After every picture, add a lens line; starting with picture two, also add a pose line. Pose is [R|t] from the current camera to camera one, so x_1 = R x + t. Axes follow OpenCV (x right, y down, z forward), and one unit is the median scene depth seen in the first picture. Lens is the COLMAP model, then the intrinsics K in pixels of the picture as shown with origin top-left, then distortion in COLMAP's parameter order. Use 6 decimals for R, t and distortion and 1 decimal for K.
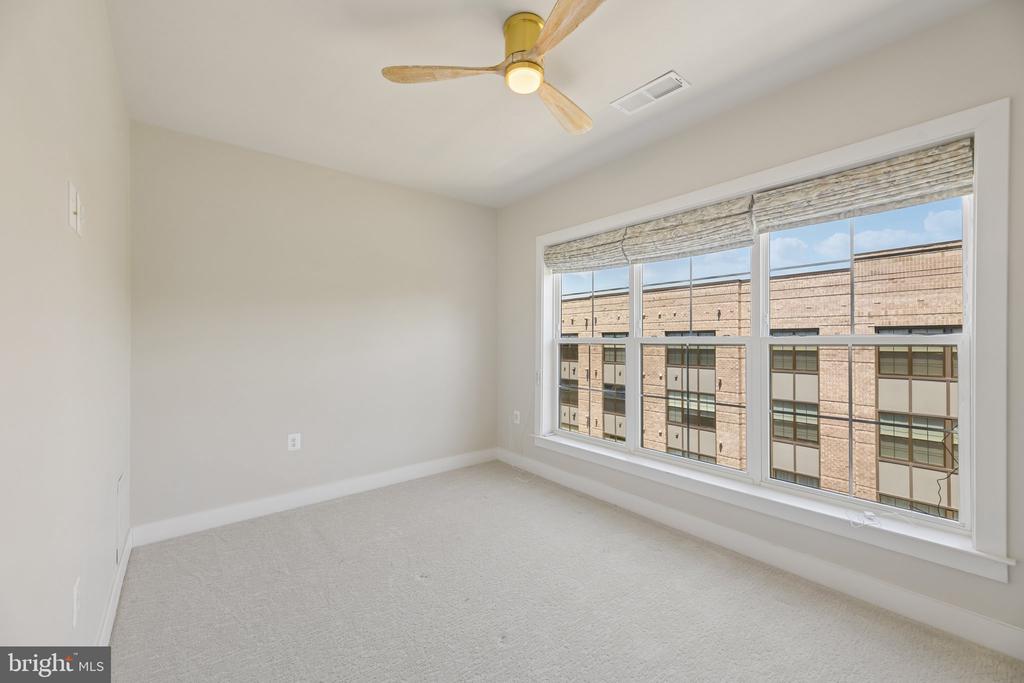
lens RADIAL K [[409.1, 0, 517.3], [0, 409.1, 343.7], [0, 0, 1]] dist [0.015002, -0.002014]
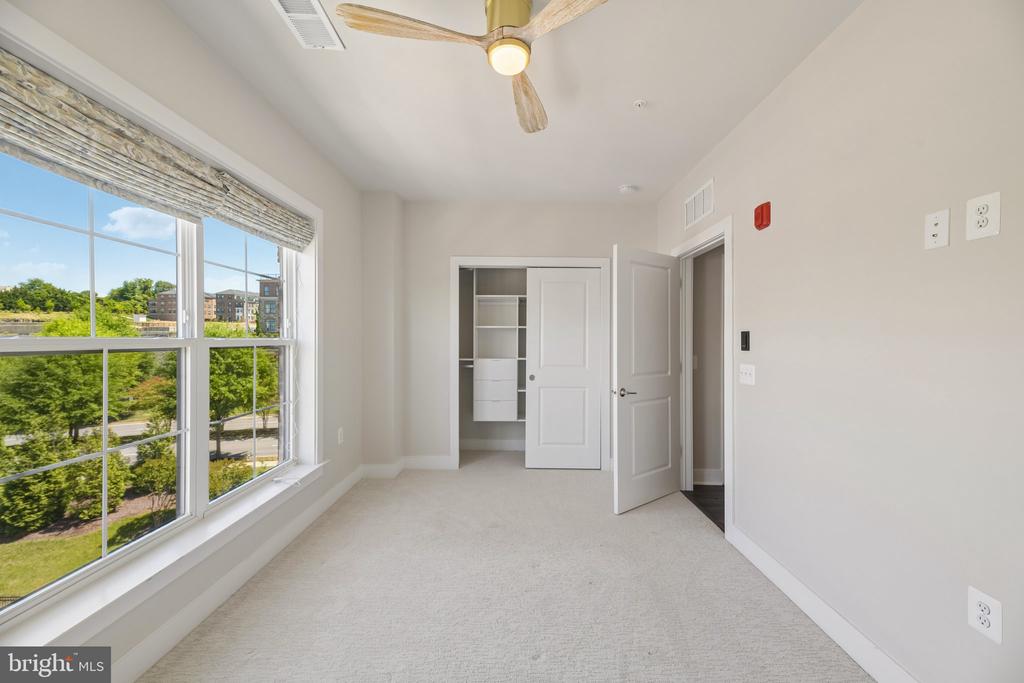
lens RADIAL K [[409.1, 0, 514.8], [0, 409.1, 340.9], [0, 0, 1]] dist [0.015002, -0.002014]
pose [[-0.769833, -0.001753, 0.638244, -0.371440], [0.003009, 0.999975, 0.006376, -0.013562], [-0.638239, 0.006829, -0.769808, 1.088335]]
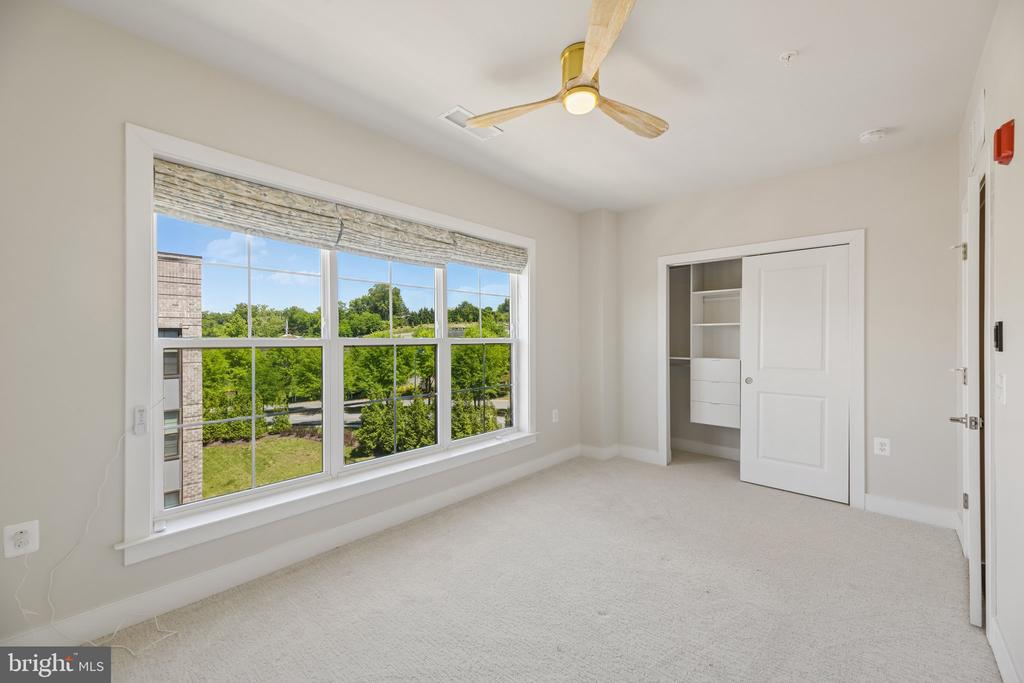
lens RADIAL K [[409.1, 0, 511.6], [0, 409.1, 342.6], [0, 0, 1]] dist [0.015002, -0.002014]
pose [[-0.133451, -0.004377, 0.991046, -0.666822], [0.009883, 0.999935, 0.005748, -0.008131], [-0.991006, 0.010561, -0.133399, 0.852450]]
